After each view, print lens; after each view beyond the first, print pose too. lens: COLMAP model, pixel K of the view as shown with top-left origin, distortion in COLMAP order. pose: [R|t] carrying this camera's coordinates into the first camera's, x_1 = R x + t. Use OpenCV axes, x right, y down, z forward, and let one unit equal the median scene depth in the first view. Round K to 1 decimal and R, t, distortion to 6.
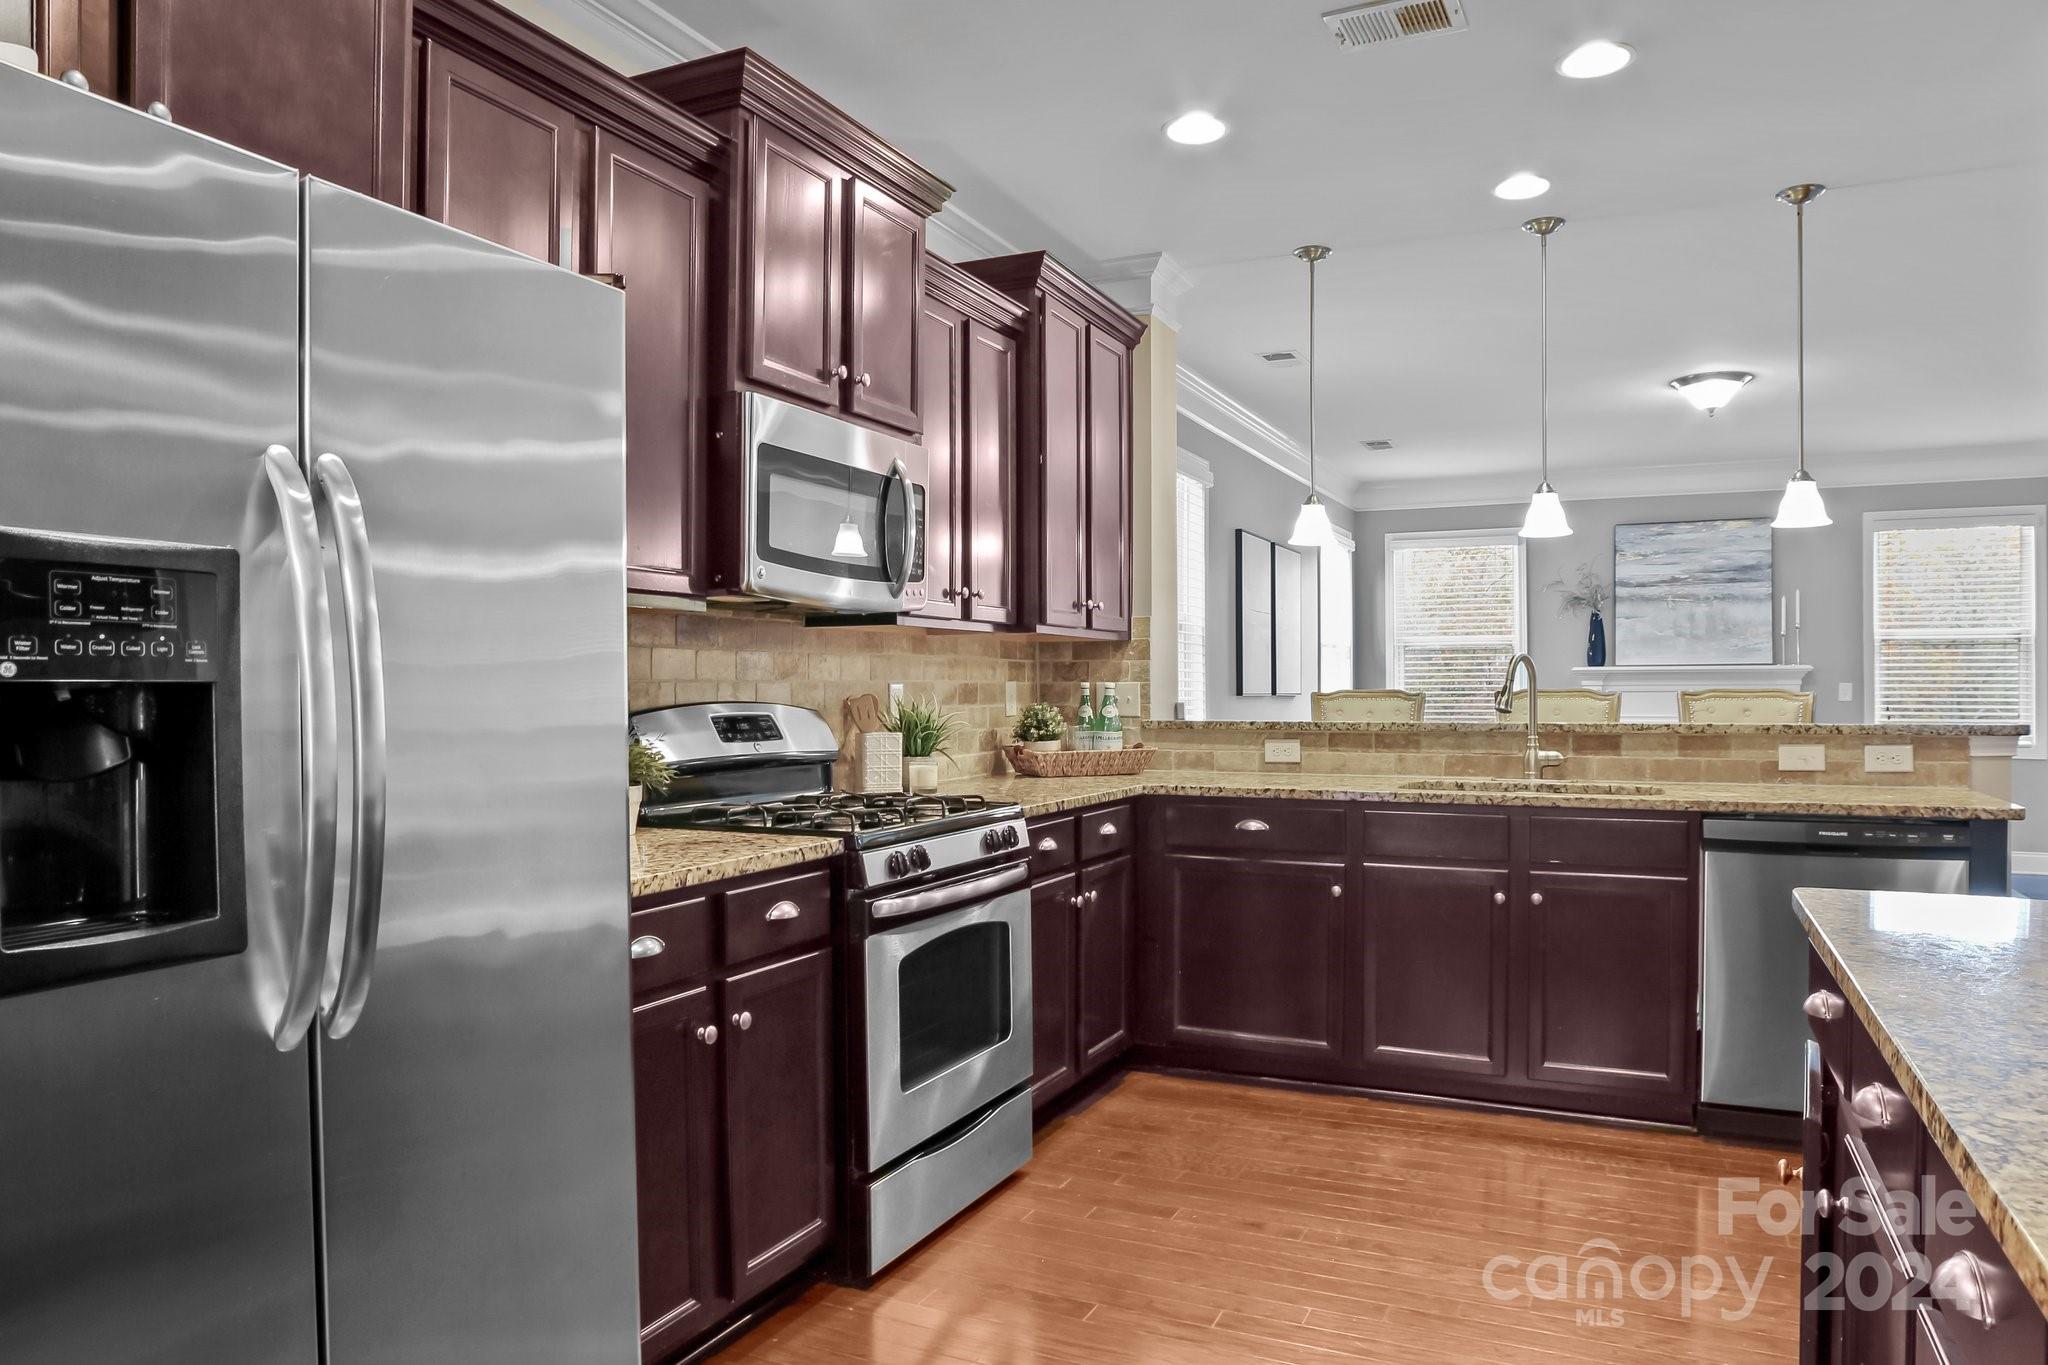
lens RADIAL K [[1374.1, 0, 1024.0], [0, 1374.1, 682.5], [0, 0, 1]] dist [0.005051, 0.000989]
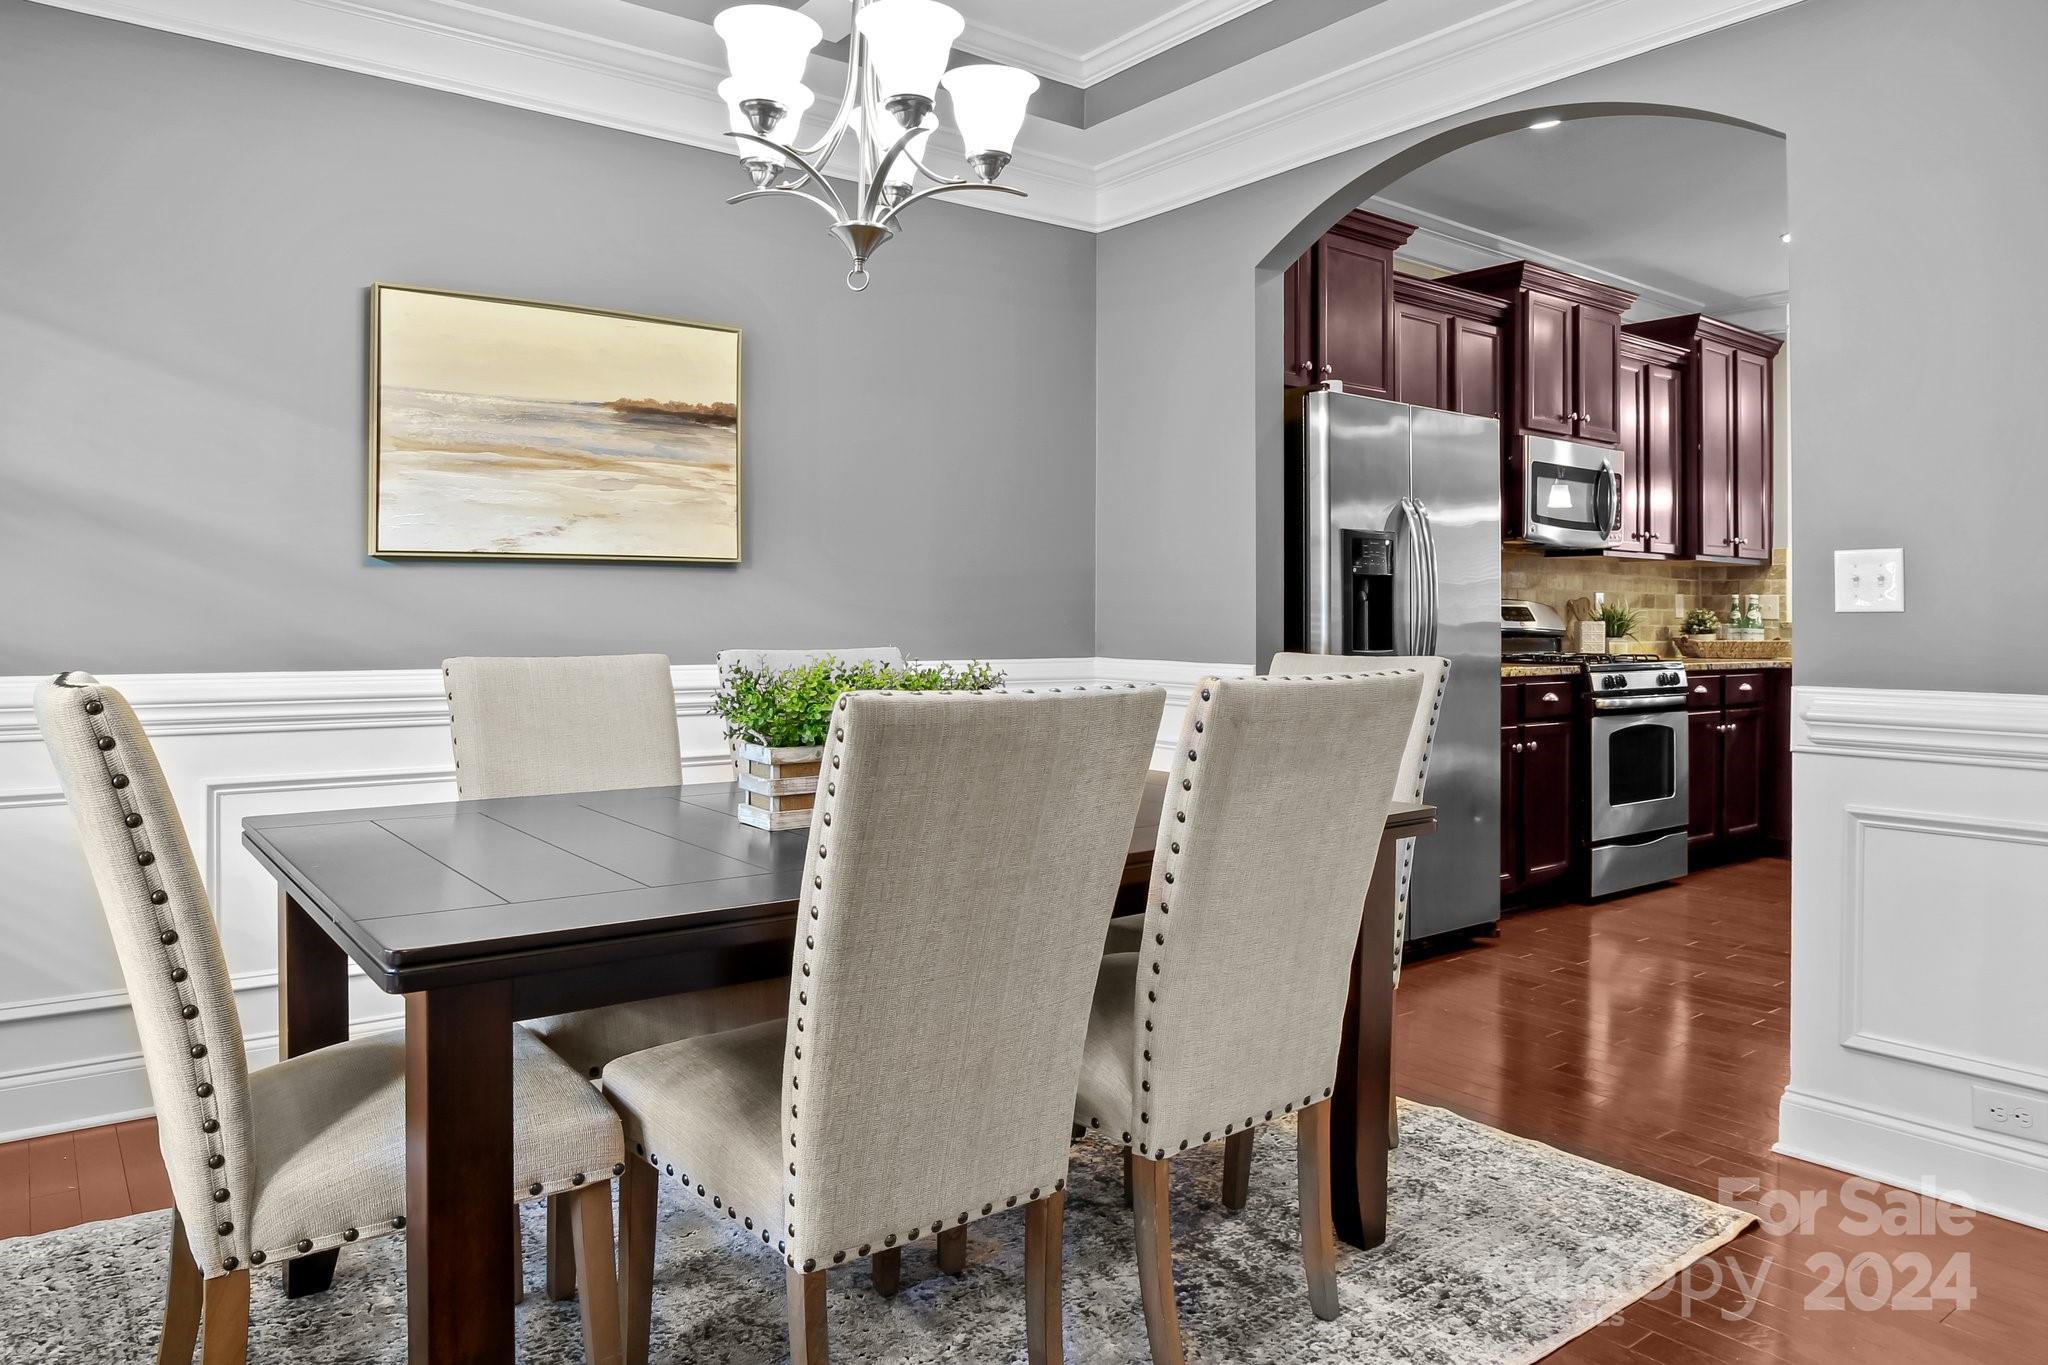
lens RADIAL K [[1345.0, 0, 1018.0], [0, 1345.0, 589.3], [0, 0, 1]] dist [-0.059583, 0.000099]
pose [[0.886535, 0.001308, -0.462660, 0.023712], [-0.010781, 0.999783, -0.017831, 0.033600], [0.462536, 0.020796, 0.886356, -0.714998]]
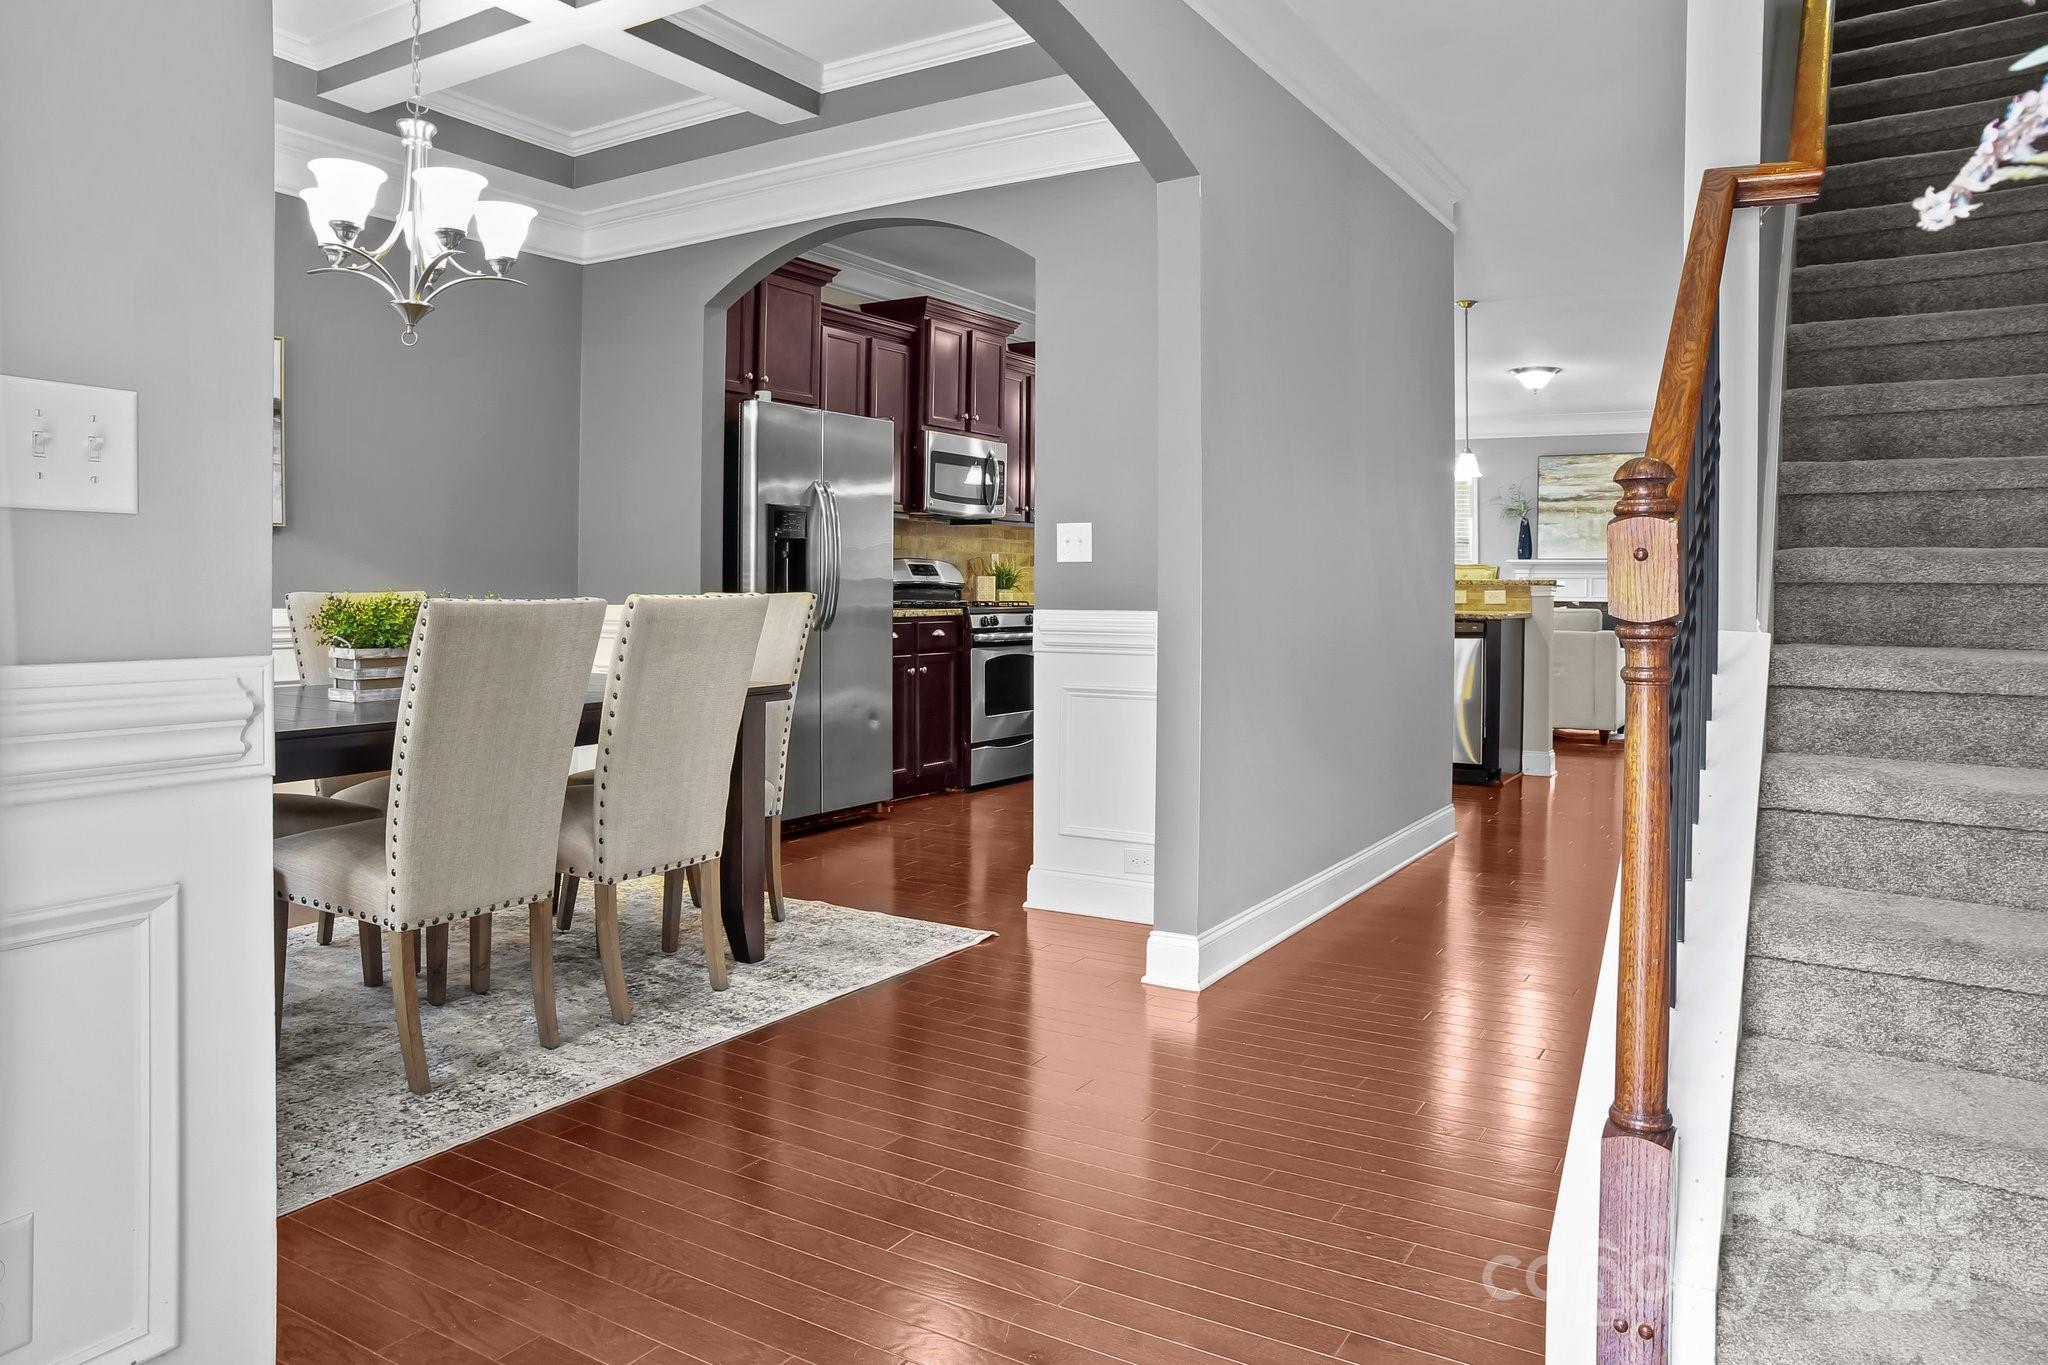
lens RADIAL K [[1351.3, 0, 996.9], [0, 1351.3, 605.9], [0, 0, 1]] dist [-0.104771, 0.001808]
pose [[0.991697, 0.013940, -0.127838, 0.173714], [-0.011591, 0.999750, 0.019099, 0.041563], [0.128073, -0.017459, 0.991611, -1.017007]]
